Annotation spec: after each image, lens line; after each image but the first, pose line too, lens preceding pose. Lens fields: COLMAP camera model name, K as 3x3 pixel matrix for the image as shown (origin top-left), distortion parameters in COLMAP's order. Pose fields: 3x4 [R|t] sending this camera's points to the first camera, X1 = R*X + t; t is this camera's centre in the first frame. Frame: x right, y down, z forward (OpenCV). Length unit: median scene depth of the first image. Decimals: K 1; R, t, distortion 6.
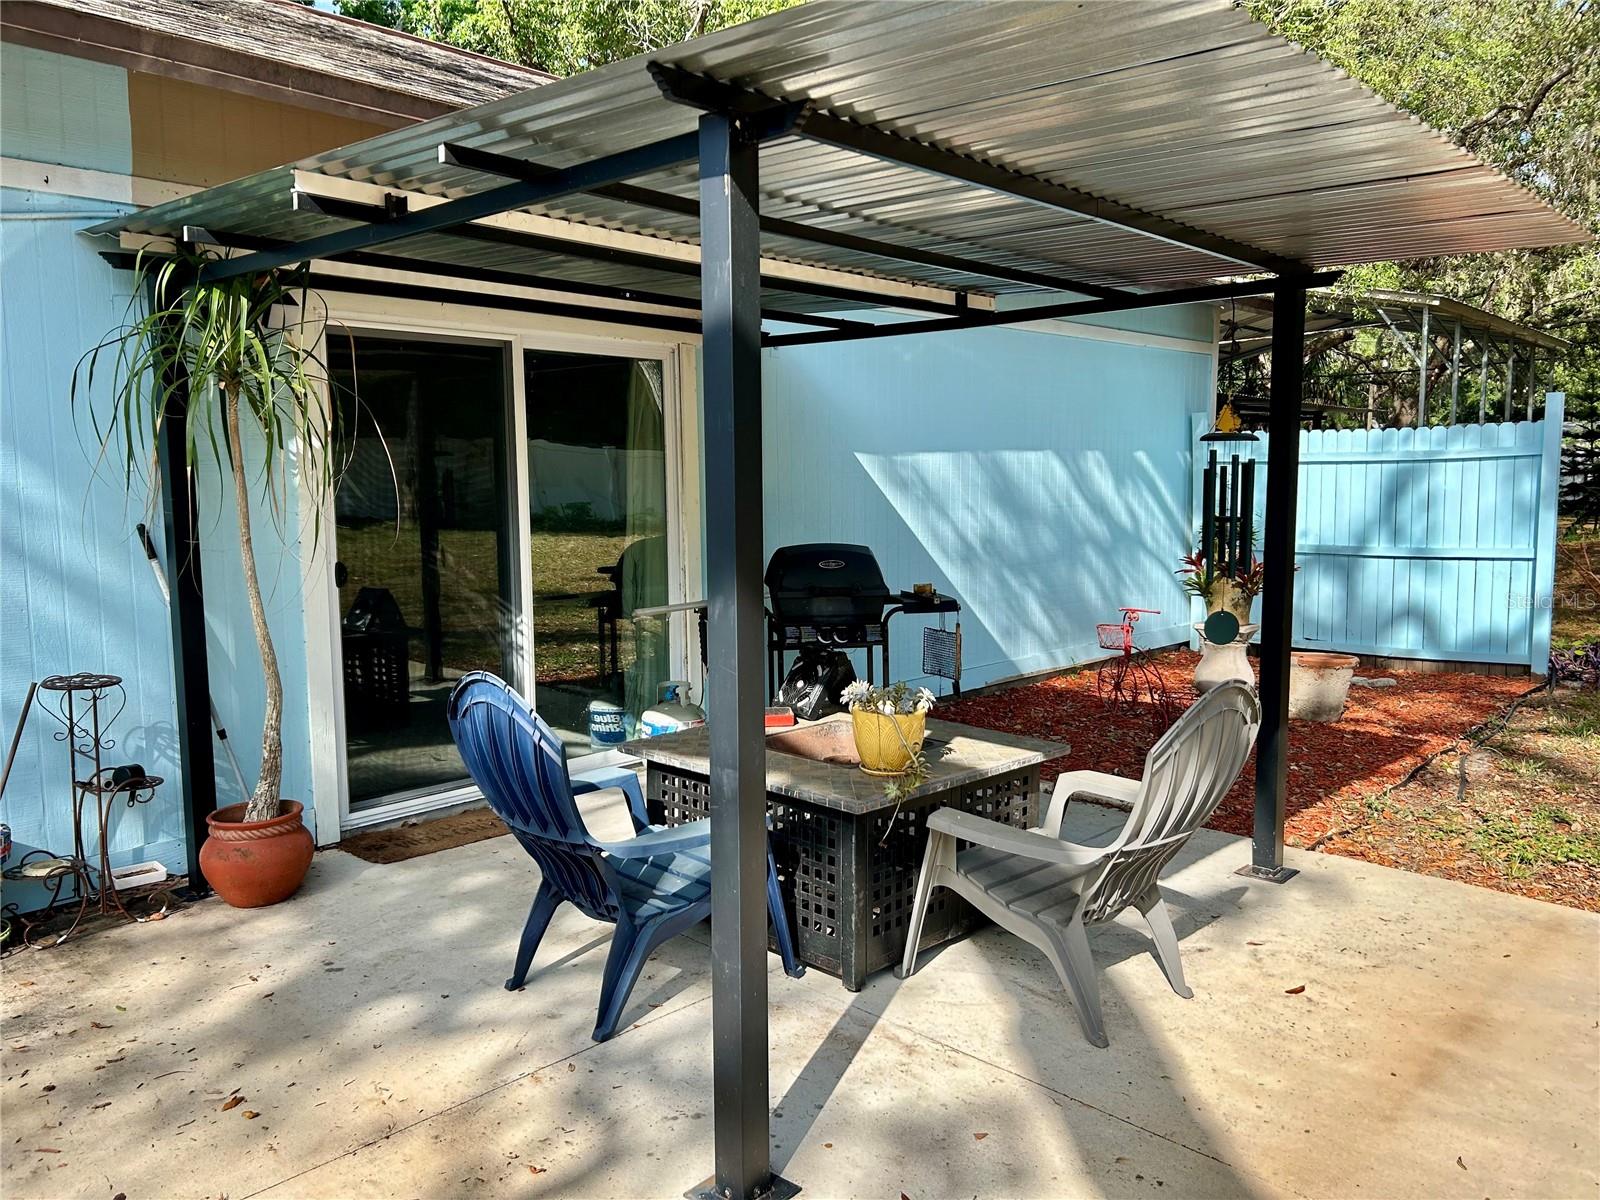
lens RADIAL K [[1230.2, 0, 801.7], [0, 1230.2, 593.0], [0, 0, 1]] dist [0.010578, -0.001512]
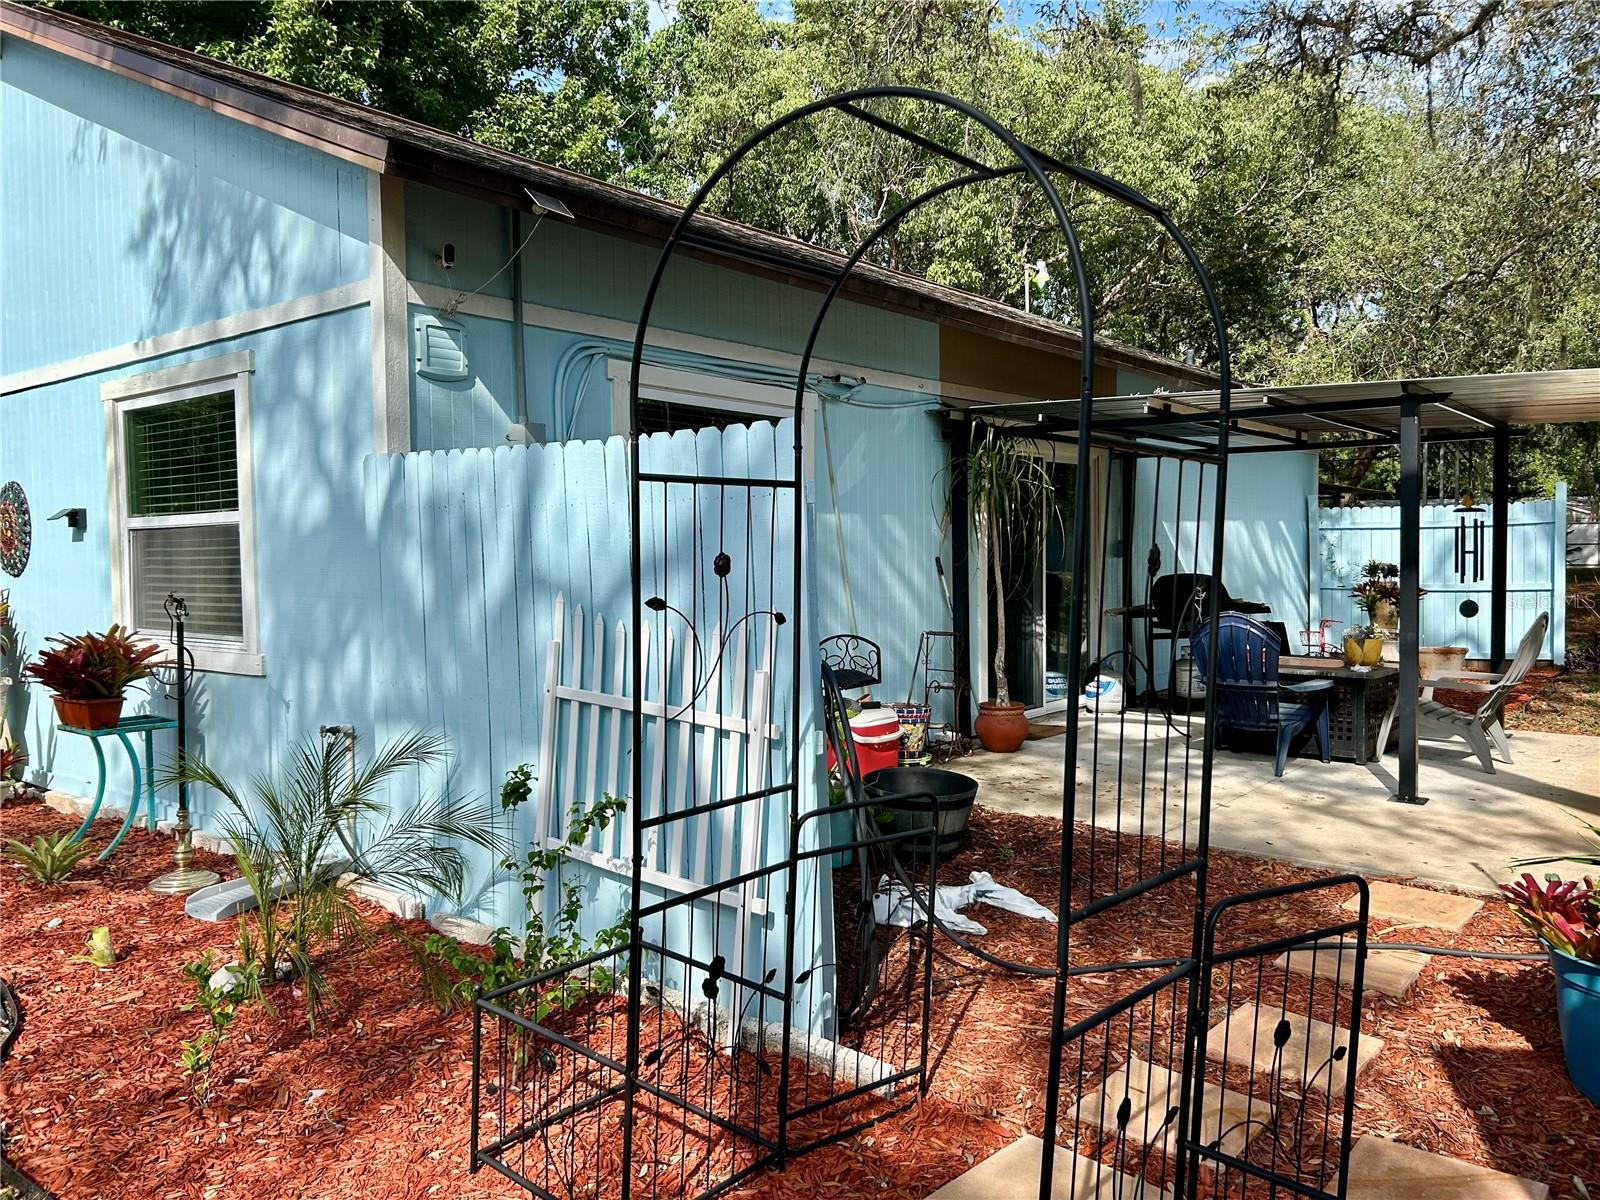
lens RADIAL K [[1185.0, 0, 796.0], [0, 1185.0, 632.8], [0, 0, 1]] dist [0.003522, -0.000246]
pose [[0.998509, -0.010011, 0.053666, -0.657643], [0.011520, 0.999545, -0.027881, 0.085807], [-0.053363, 0.028458, 0.998170, -0.647144]]
